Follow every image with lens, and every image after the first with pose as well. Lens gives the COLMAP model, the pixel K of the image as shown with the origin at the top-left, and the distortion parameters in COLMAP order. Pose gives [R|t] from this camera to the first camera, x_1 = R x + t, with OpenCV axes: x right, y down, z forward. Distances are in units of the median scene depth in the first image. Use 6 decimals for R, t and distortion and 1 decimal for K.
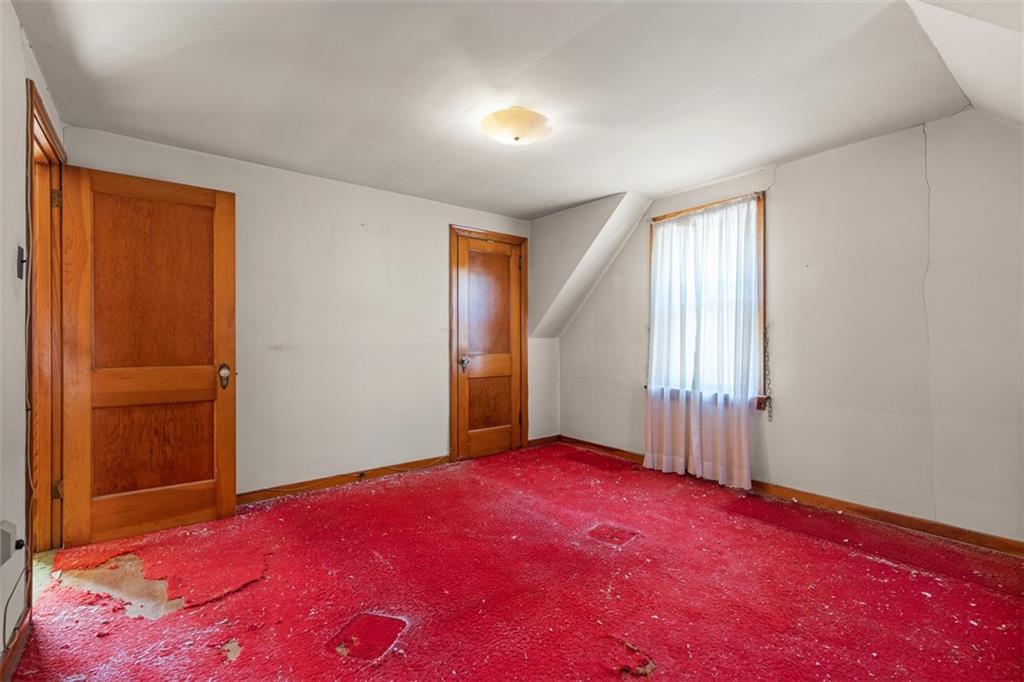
lens RADIAL K [[466.5, 0, 519.2], [0, 466.5, 343.1], [0, 0, 1]] dist [0.015648, -0.000806]
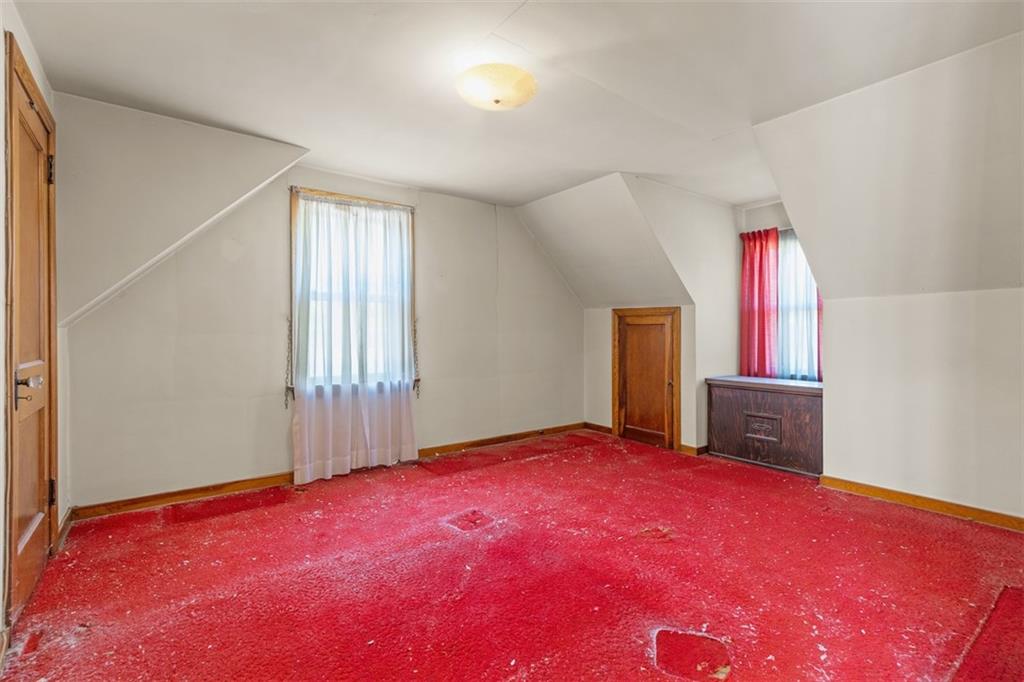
lens RADIAL K [[466.5, 0, 518.5], [0, 466.5, 334.6], [0, 0, 1]] dist [0.015648, -0.000806]
pose [[0.017348, -0.002292, 0.999847, -0.674946], [0.006635, 0.999976, 0.002177, 0.000339], [-0.999828, 0.006596, 0.017362, 0.719718]]
